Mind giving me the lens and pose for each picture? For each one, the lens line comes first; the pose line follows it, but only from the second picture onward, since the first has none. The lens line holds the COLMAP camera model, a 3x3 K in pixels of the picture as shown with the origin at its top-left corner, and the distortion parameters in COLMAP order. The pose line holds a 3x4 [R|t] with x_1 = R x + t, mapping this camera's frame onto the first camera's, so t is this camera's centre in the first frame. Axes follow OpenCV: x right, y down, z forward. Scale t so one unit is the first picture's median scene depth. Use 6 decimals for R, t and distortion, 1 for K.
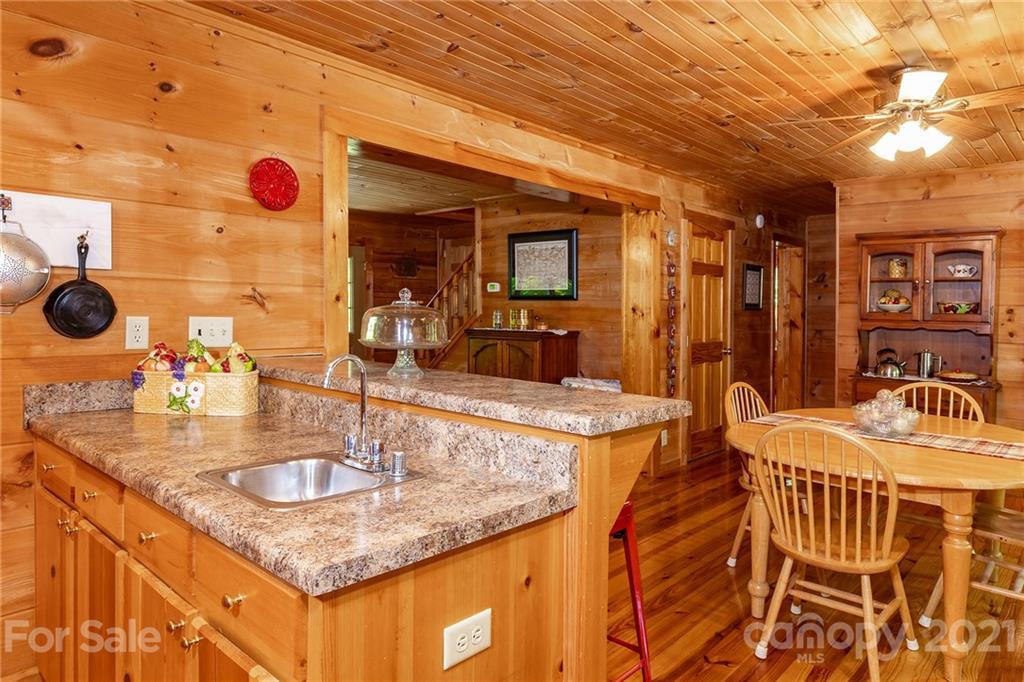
lens RADIAL K [[656.8, 0, 528.0], [0, 656.8, 283.9], [0, 0, 1]] dist [0.000365, -0.000795]
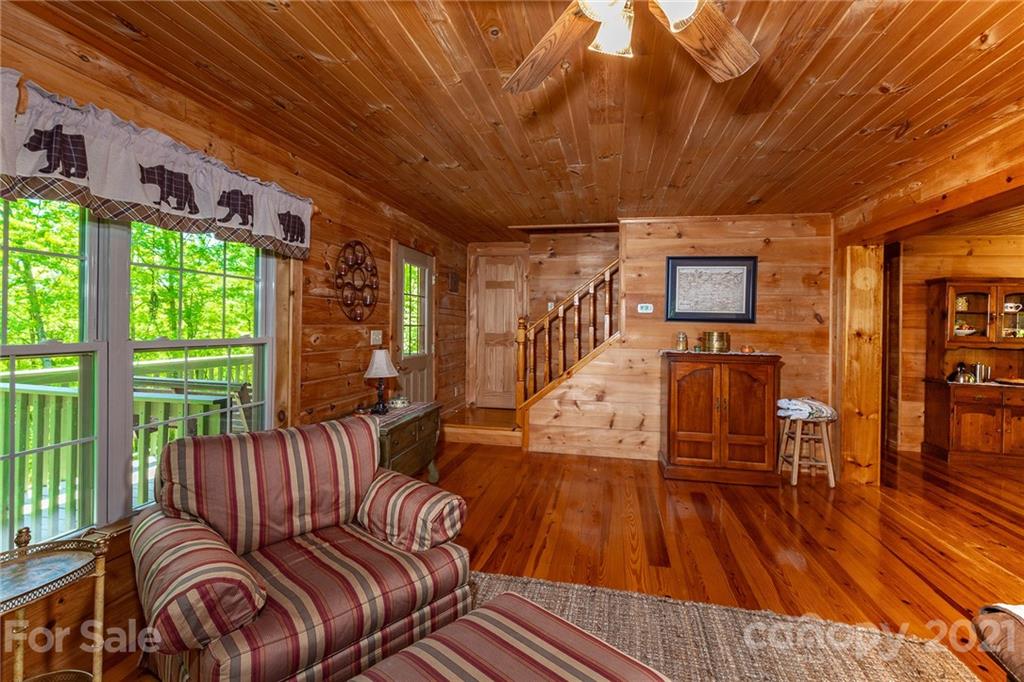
lens RADIAL K [[466.8, 0, 528.8], [0, 466.8, 325.0], [0, 0, 1]] dist [0.004130, 0.000247]
pose [[0.857543, 0.005314, 0.514385, -0.679772], [-0.030769, 0.998686, 0.040977, 0.007742], [-0.513492, -0.050967, 0.856580, 0.579815]]
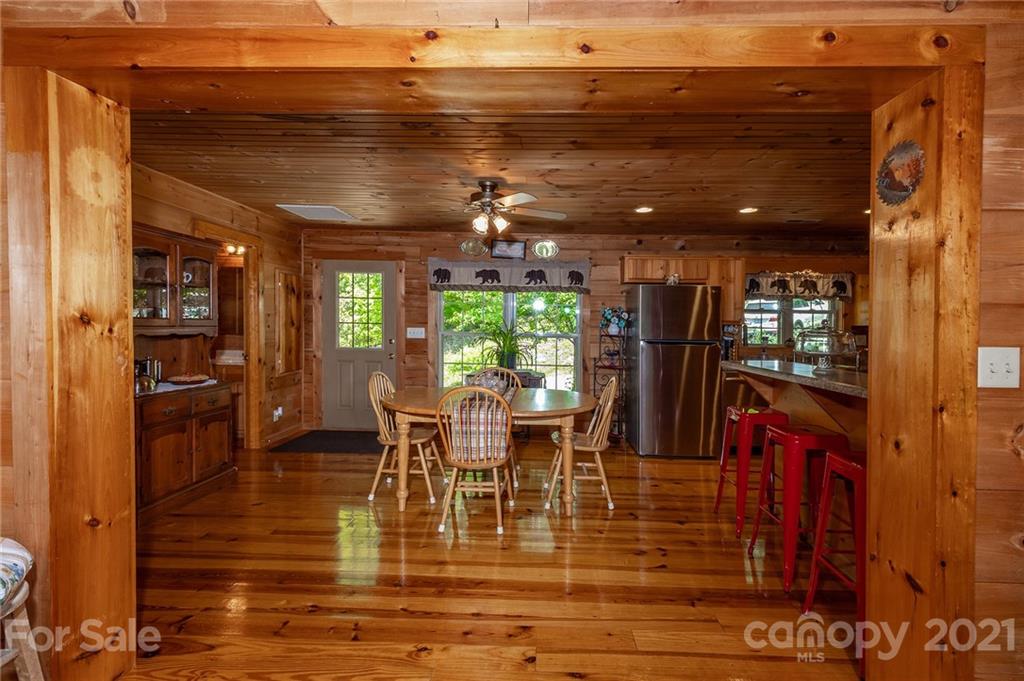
lens RADIAL K [[466.8, 0, 514.3], [0, 466.8, 329.8], [0, 0, 1]] dist [0.004130, 0.000247]
pose [[-0.624512, -0.033839, 0.780281, -0.234241], [-0.052608, 0.998615, 0.001203, 0.029384], [-0.779241, -0.040298, -0.625427, 0.920583]]
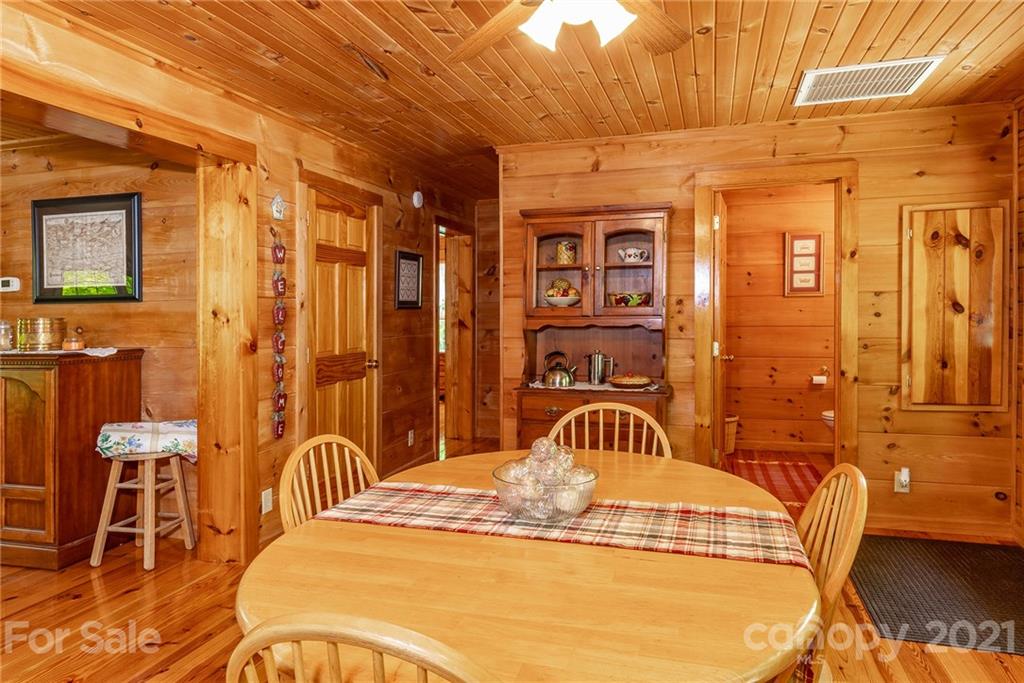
lens RADIAL K [[656.8, 0, 525.1], [0, 656.8, 311.1], [0, 0, 1]] dist [0.000365, -0.000795]
pose [[0.902603, -0.029143, 0.429485, 0.148567], [0.012469, 0.999057, 0.041587, 0.012694], [-0.430292, -0.032181, 0.902116, 0.256527]]
